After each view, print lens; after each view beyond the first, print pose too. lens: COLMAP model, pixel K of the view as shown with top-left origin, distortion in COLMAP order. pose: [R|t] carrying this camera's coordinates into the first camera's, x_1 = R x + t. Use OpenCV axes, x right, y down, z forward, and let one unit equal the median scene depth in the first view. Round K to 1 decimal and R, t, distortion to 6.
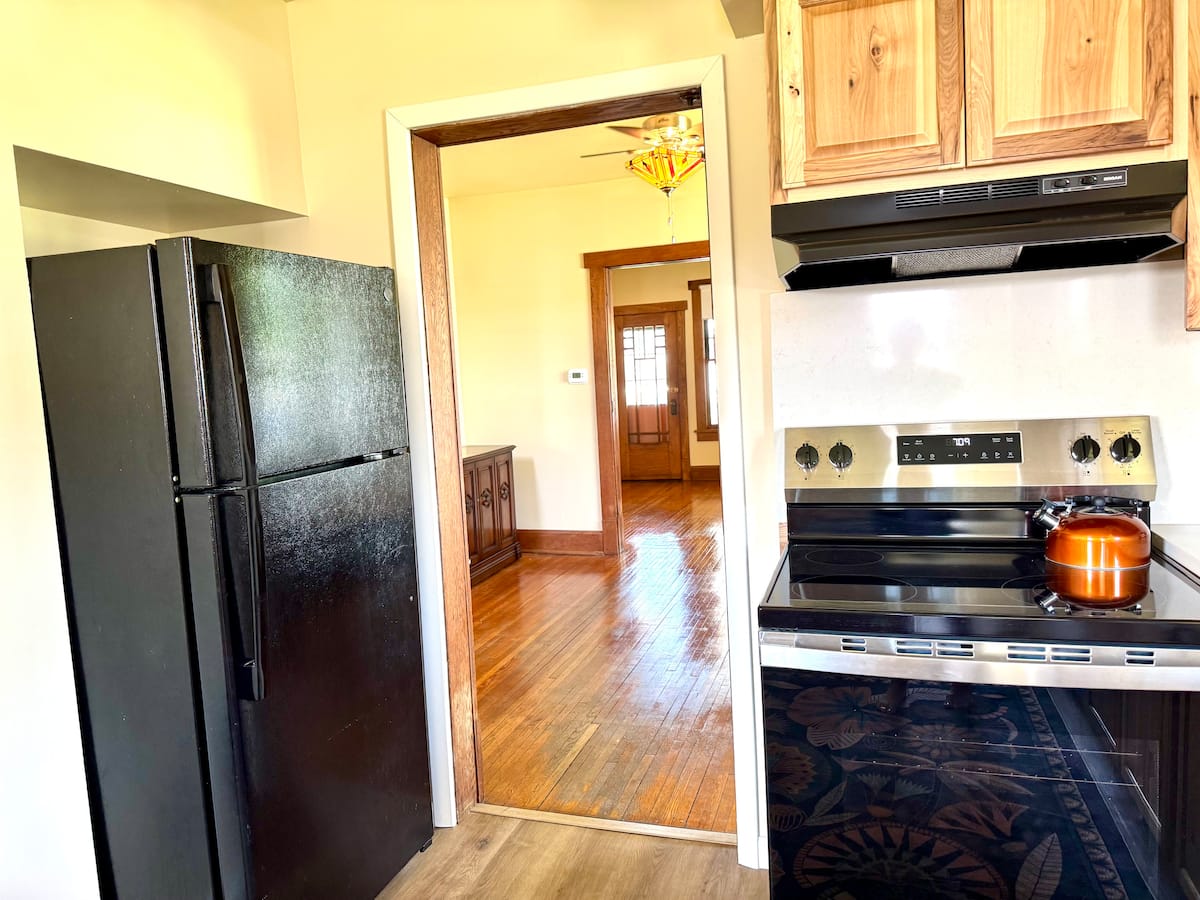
lens RADIAL K [[860.5, 0, 602.1], [0, 860.5, 452.9], [0, 0, 1]] dist [0.020838, -0.034435]
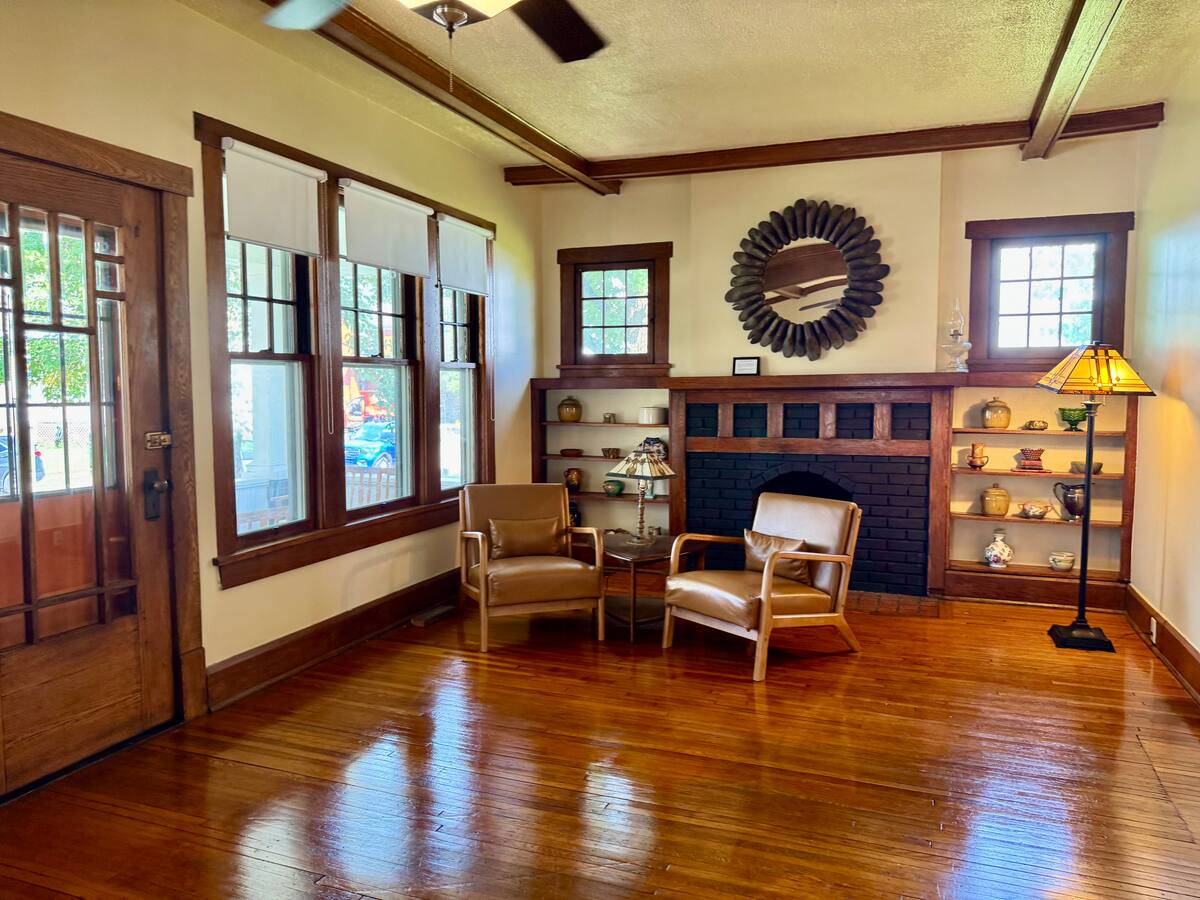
lens RADIAL K [[845.7, 0, 610.4], [0, 845.7, 450.0], [0, 0, 1]] dist [0.136927, -0.172875]
pose [[0.061051, -0.019900, 0.997936, -1.036190], [0.089326, 0.995898, 0.014395, -0.278016], [-0.994130, 0.088263, 0.062578, 3.832265]]
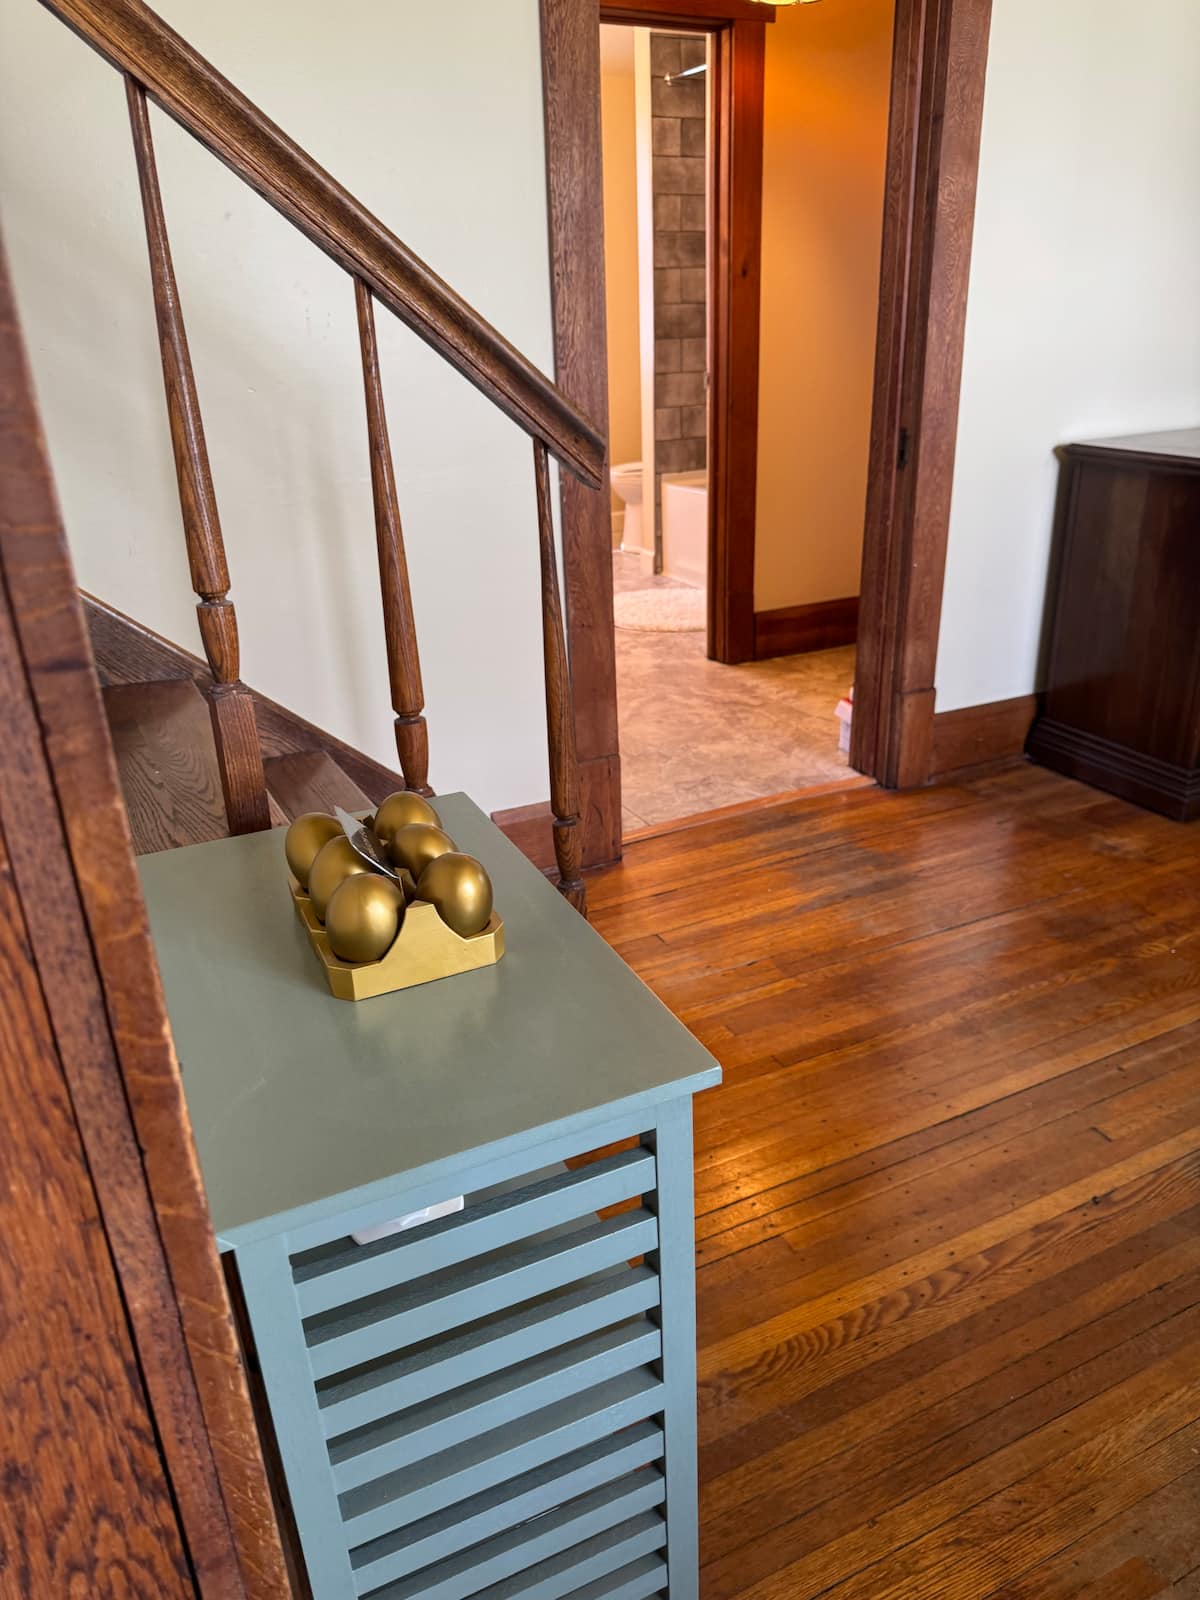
lens RADIAL K [[1159.2, 0, 595.2], [0, 1159.2, 795.7], [0, 0, 1]] dist [0.003815, -0.013130]
pose [[0.694648, 0.303929, -0.651990, -0.030443], [-0.070093, 0.930645, 0.359148, -0.033362], [0.715926, -0.203782, 0.667774, 1.119161]]
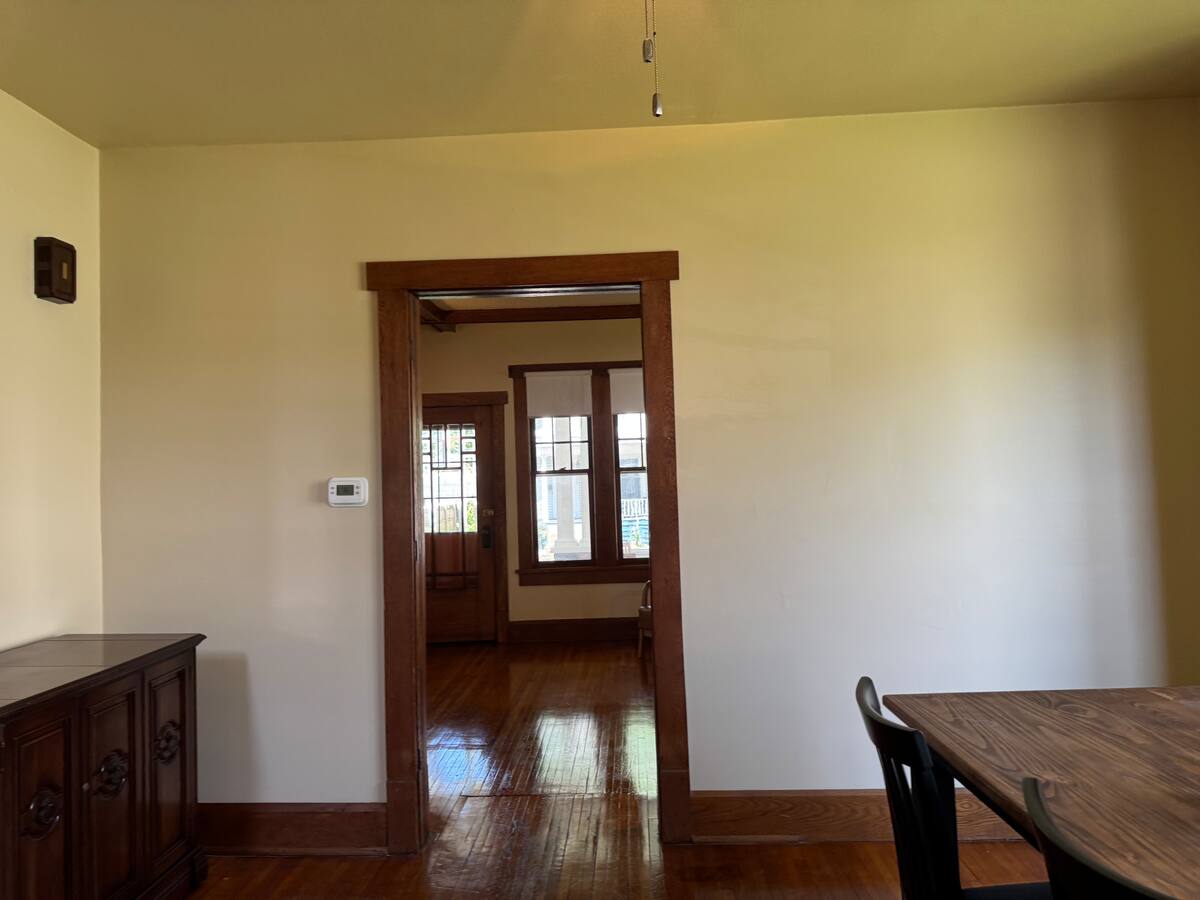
lens RADIAL K [[860.5, 0, 602.1], [0, 860.5, 452.9], [0, 0, 1]] dist [0.020838, -0.034435]
pose [[0.966693, 0.034083, 0.253660, -0.035535], [0.000528, 0.990826, -0.135142, -0.118784], [-0.255939, 0.130774, 0.957806, 1.302770]]
